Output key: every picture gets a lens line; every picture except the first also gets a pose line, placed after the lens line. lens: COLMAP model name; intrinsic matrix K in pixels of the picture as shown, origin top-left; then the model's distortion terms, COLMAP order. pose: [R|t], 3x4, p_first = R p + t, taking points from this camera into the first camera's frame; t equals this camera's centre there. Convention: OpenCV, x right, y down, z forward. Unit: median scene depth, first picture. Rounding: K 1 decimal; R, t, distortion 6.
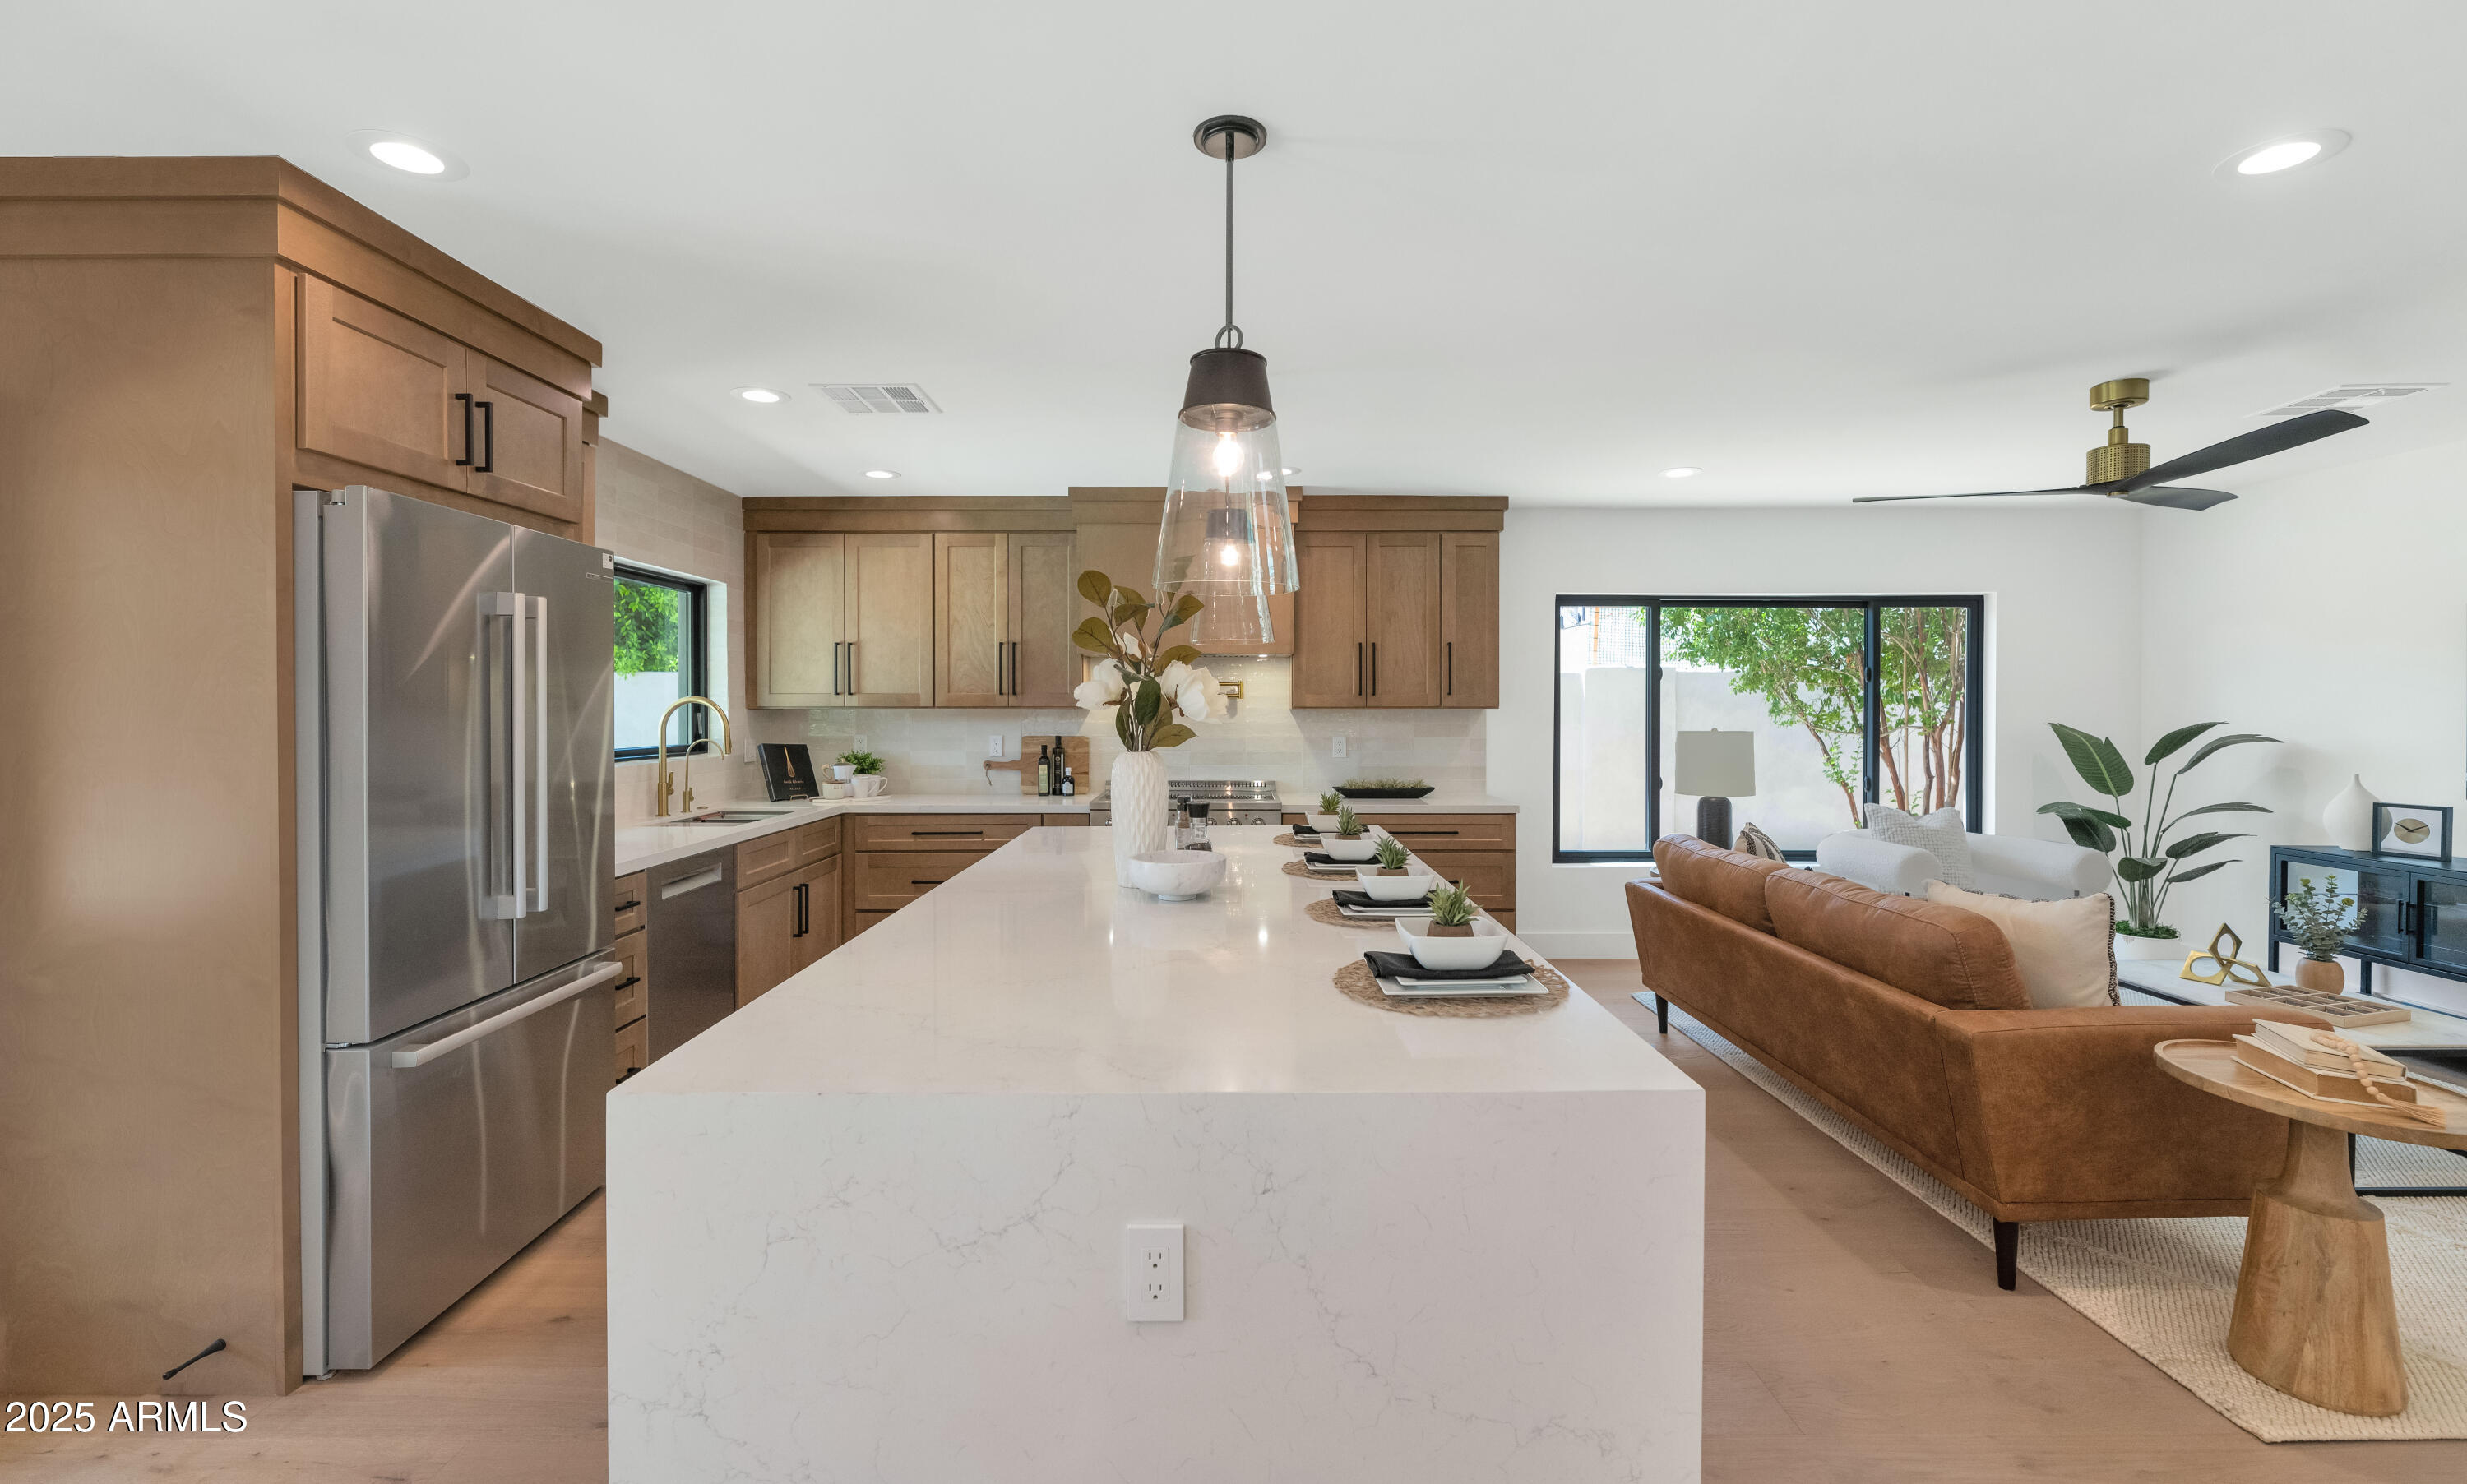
lens RADIAL K [[1064.6, 0, 1230.4], [0, 1064.6, 722.4], [0, 0, 1]] dist [-0.008462, 0.000360]
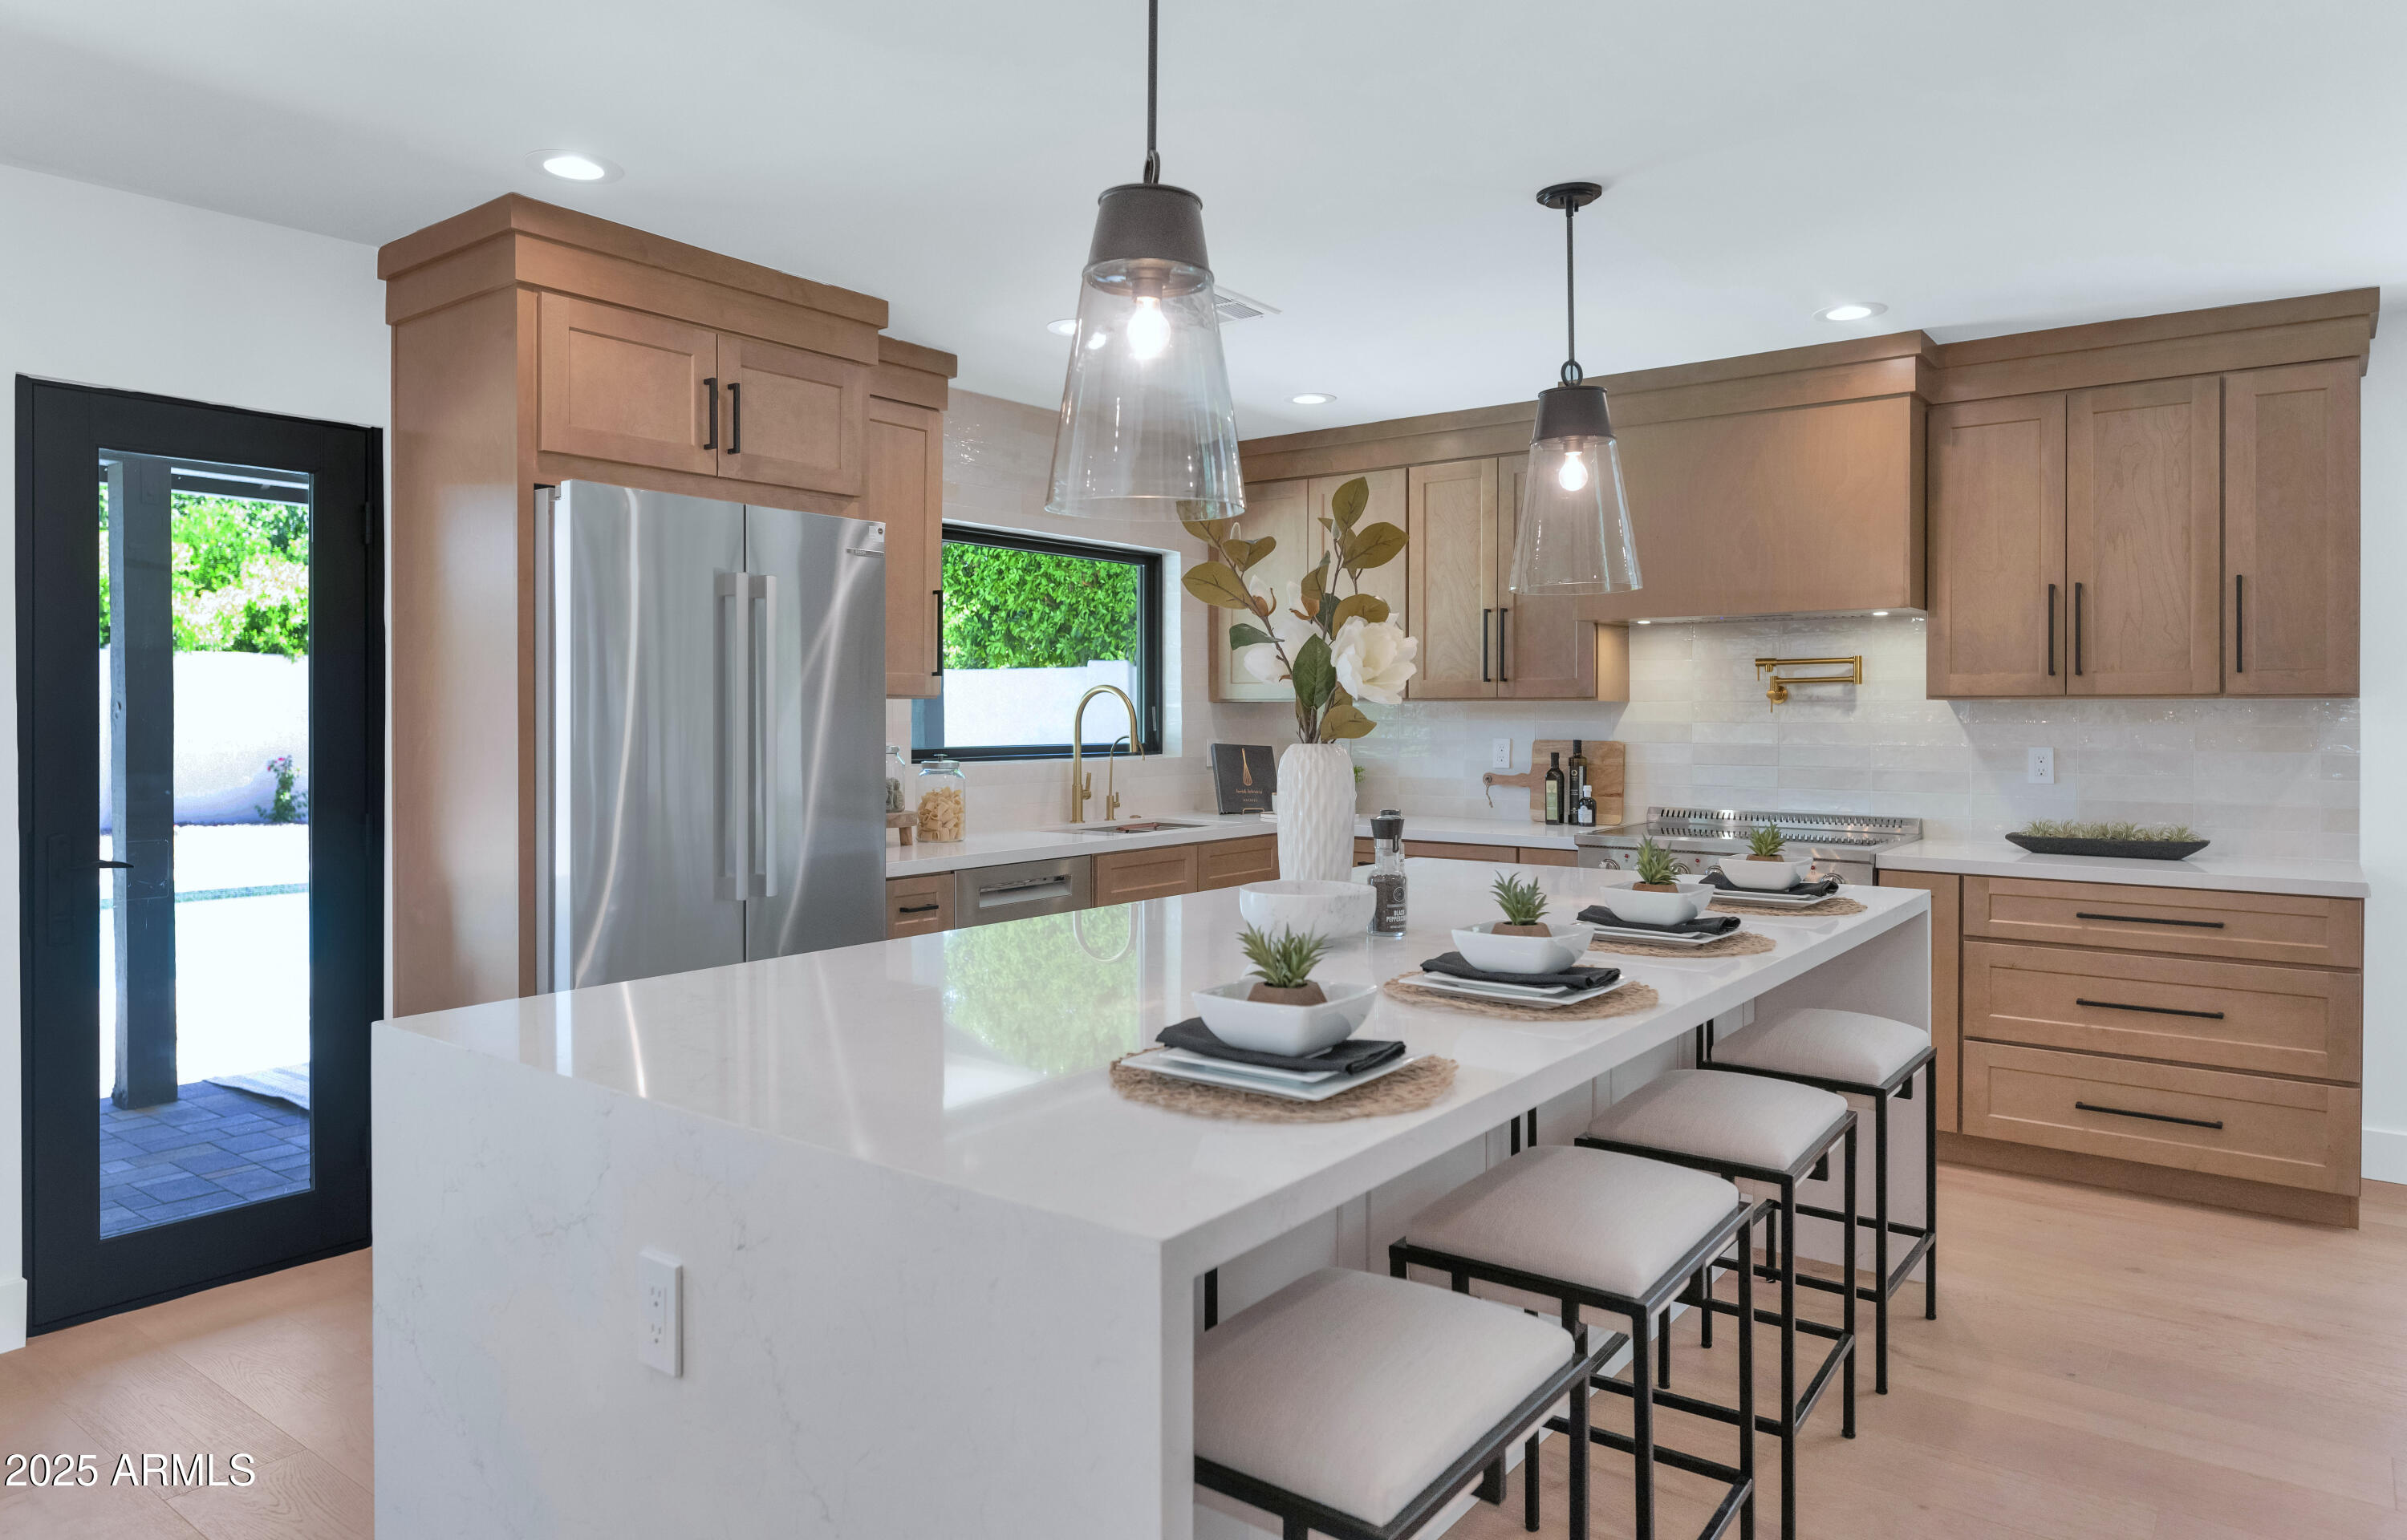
lens RADIAL K [[1480.6, 0, 1161.2], [0, 1480.6, 724.1], [0, 0, 1]] dist [-0.002882, 0.003985]
pose [[0.791658, 0.007017, -0.610924, 0.261688], [-0.011790, 0.999923, -0.003793, 0.011064], [0.610851, 0.010206, 0.791680, 0.078912]]
